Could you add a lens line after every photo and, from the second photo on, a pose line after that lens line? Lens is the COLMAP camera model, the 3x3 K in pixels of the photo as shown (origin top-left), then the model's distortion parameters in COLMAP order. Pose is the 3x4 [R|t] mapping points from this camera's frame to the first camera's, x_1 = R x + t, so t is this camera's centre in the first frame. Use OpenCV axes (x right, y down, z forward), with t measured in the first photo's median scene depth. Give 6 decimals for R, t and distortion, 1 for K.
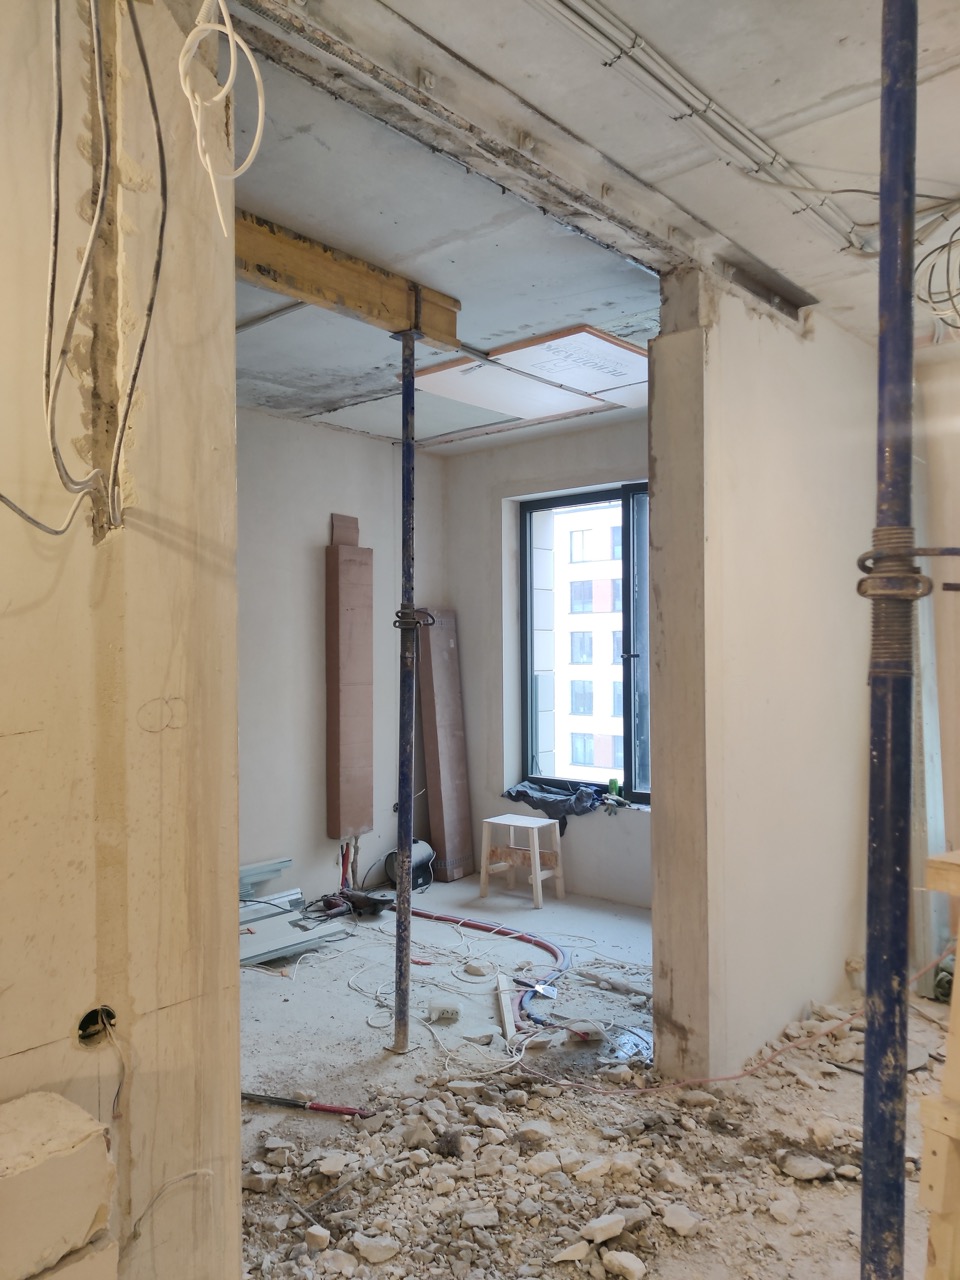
lens RADIAL K [[969.7, 0, 495.3], [0, 969.7, 648.7], [0, 0, 1]] dist [0.010987, -0.005128]
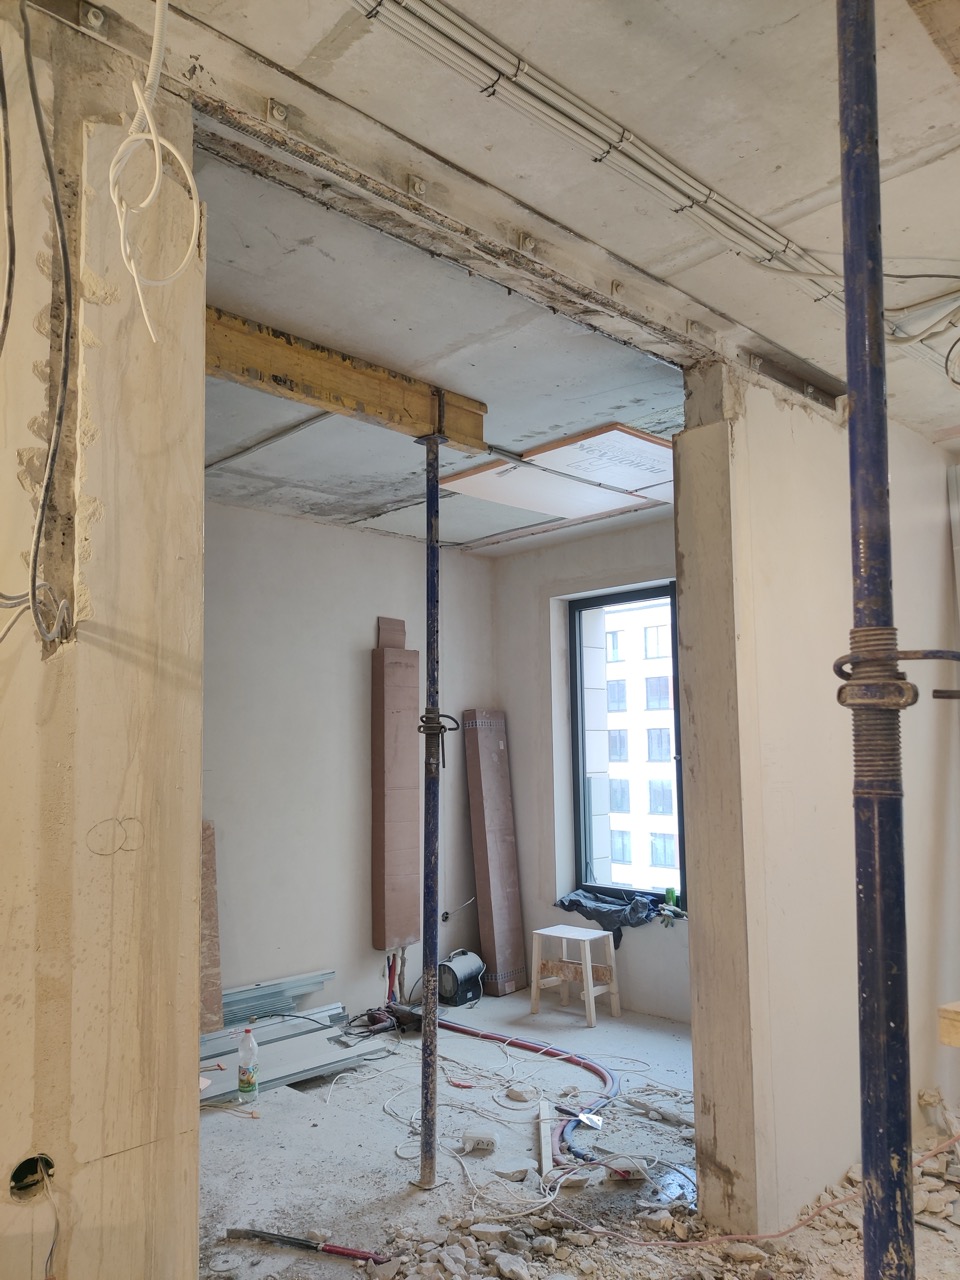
lens RADIAL K [[967.1, 0, 493.7], [0, 967.1, 671.3], [0, 0, 1]] dist [0.033048, -0.048335]
pose [[0.996569, -0.015595, -0.081281, 0.057621], [0.009239, 0.996911, -0.078000, -0.008250], [0.082246, 0.076981, 0.993634, 0.040222]]
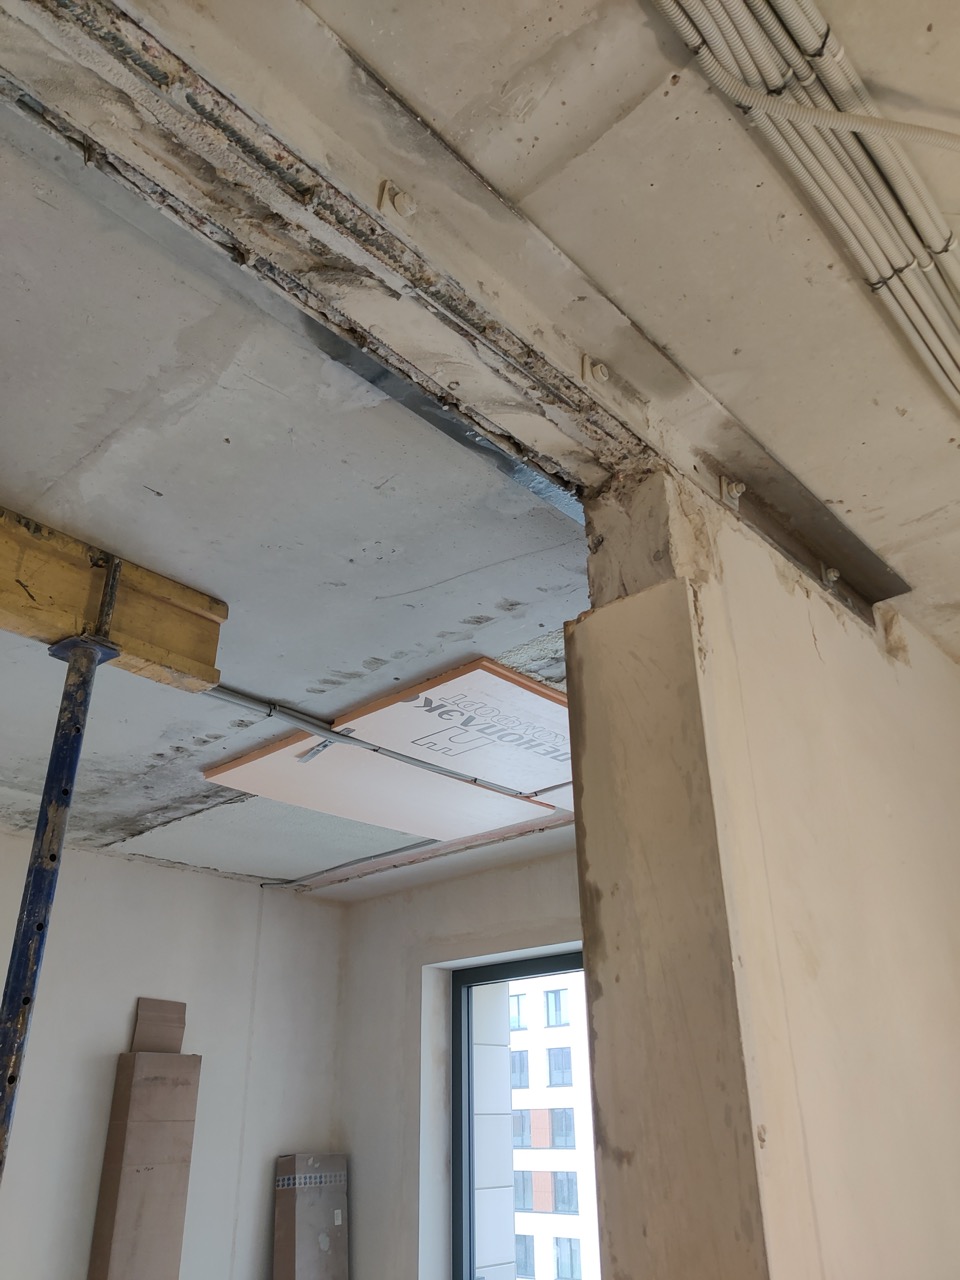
lens RADIAL K [[967.1, 0, 493.7], [0, 967.1, 671.3], [0, 0, 1]] dist [0.033048, -0.048335]
pose [[0.999648, -0.021375, -0.015724, 0.139785], [0.012822, 0.907881, -0.419032, -0.121409], [0.023233, 0.418683, 0.907835, 0.648060]]
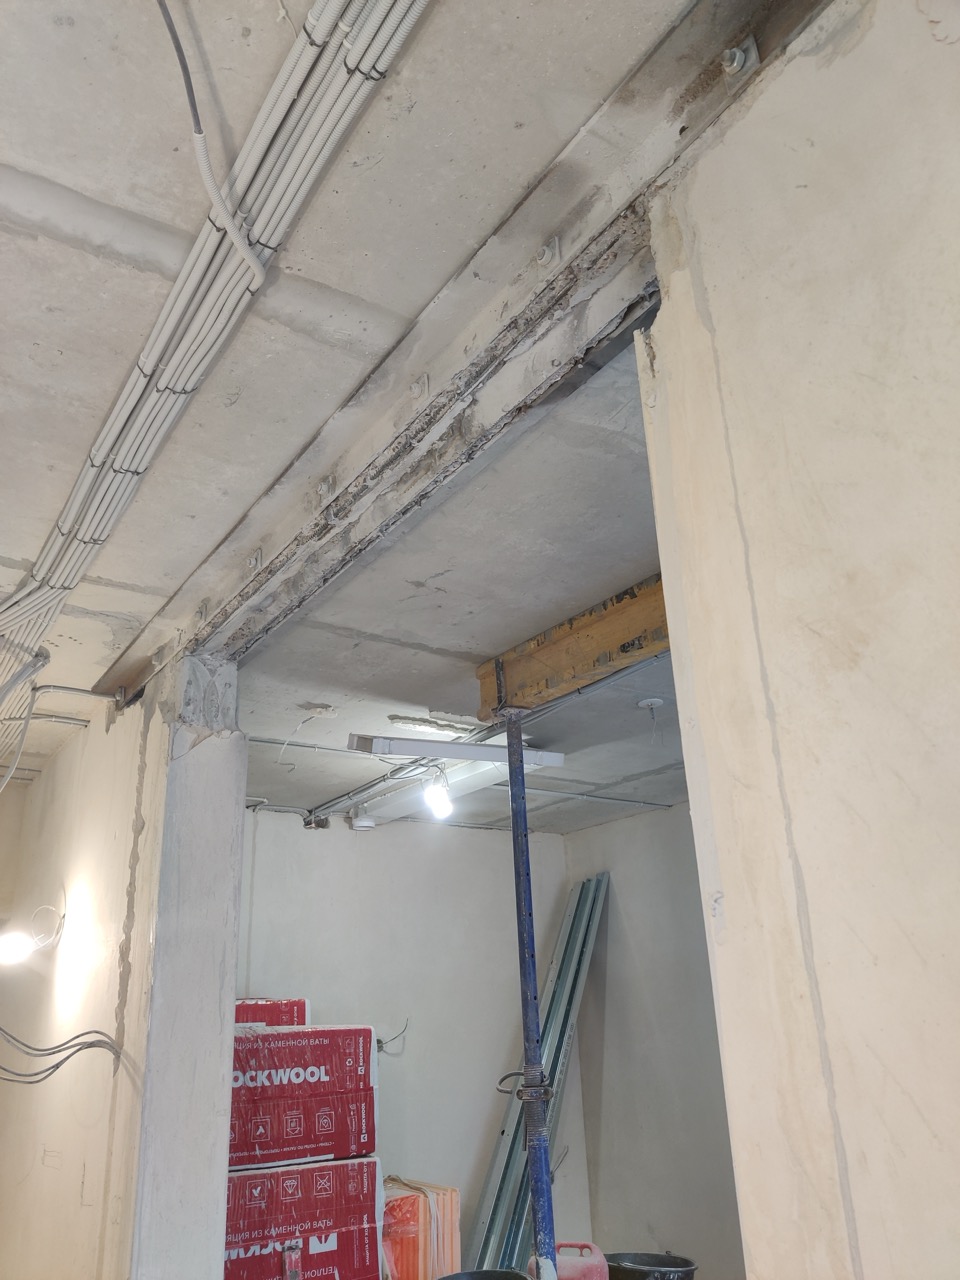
lens RADIAL K [[982.3, 0, 480.0], [0, 982.3, 640.0], [0, 0, 1]] dist [-0.003055, -0.006469]
pose [[-0.270582, -0.340886, -0.900323, 0.540676], [0.046698, 0.929461, -0.365953, -0.087180], [0.961564, -0.141063, -0.235577, 1.034973]]
